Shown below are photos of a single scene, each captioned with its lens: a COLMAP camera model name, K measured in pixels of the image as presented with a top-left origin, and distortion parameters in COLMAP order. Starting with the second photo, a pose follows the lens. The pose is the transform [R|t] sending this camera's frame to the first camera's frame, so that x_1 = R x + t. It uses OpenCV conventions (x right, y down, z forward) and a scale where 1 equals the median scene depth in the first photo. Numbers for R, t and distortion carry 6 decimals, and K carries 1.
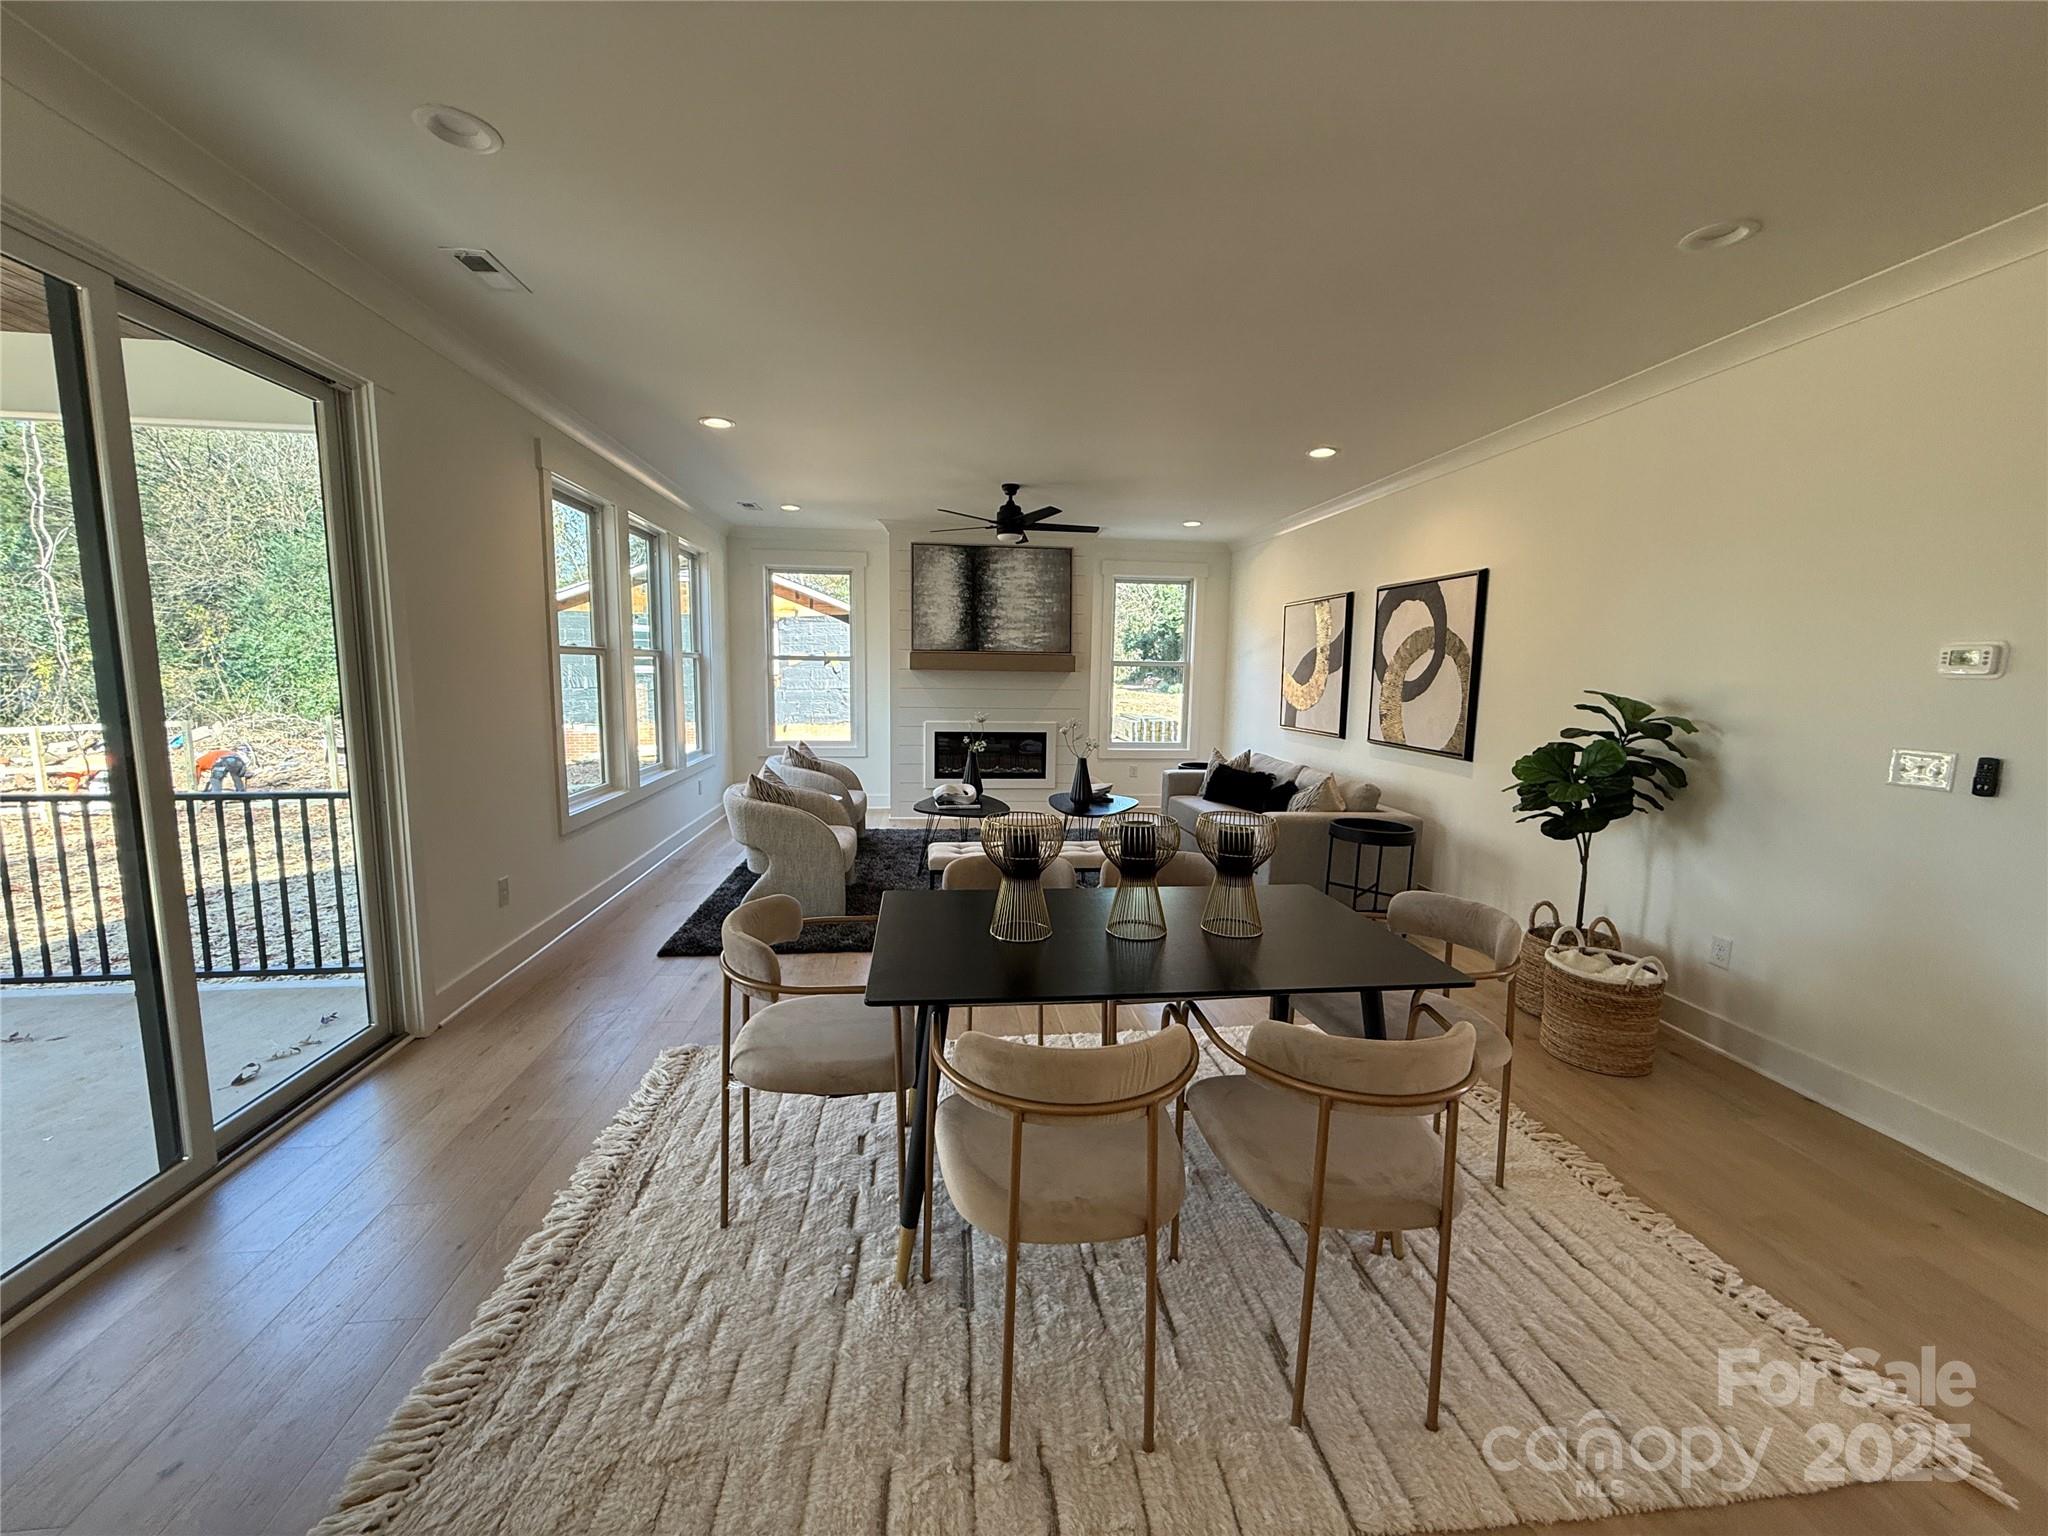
lens RADIAL K [[814.5, 0, 1021.0], [0, 814.5, 777.7], [0, 0, 1]] dist [0.001784, 0.000366]
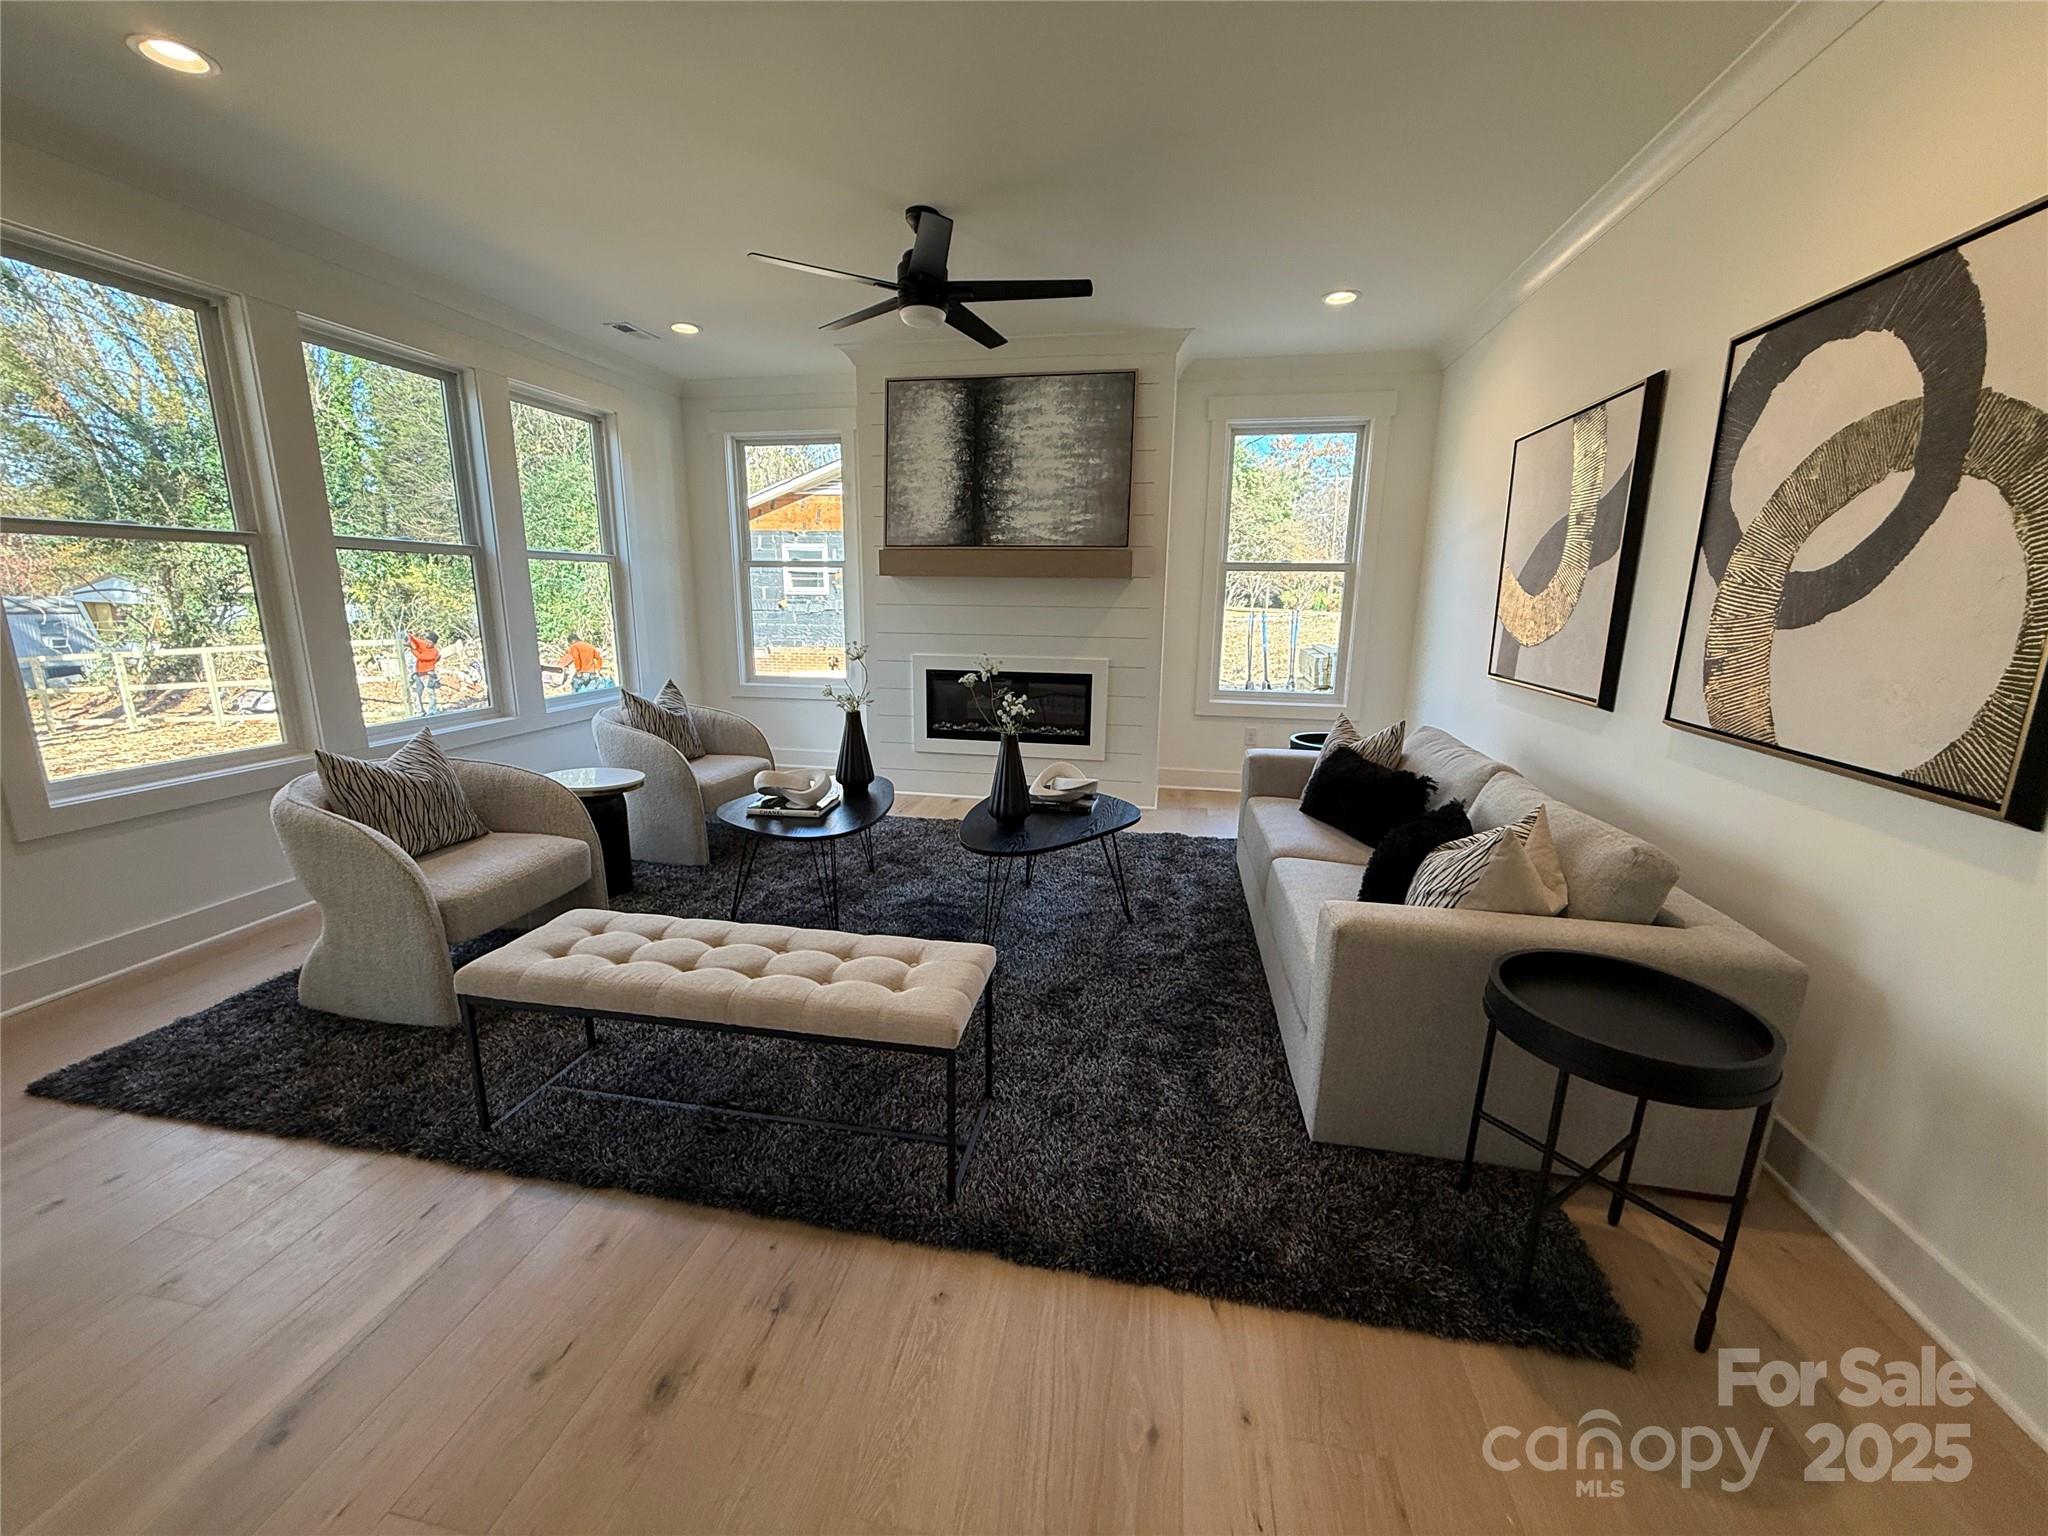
lens RADIAL K [[814.5, 0, 1020.5], [0, 814.5, 771.1], [0, 0, 1]] dist [0.001784, 0.000366]
pose [[0.955469, 0.059578, -0.289014, 0.205609], [-0.036204, 0.995675, 0.085564, -0.039531], [0.292861, -0.071290, 0.953494, 0.444304]]
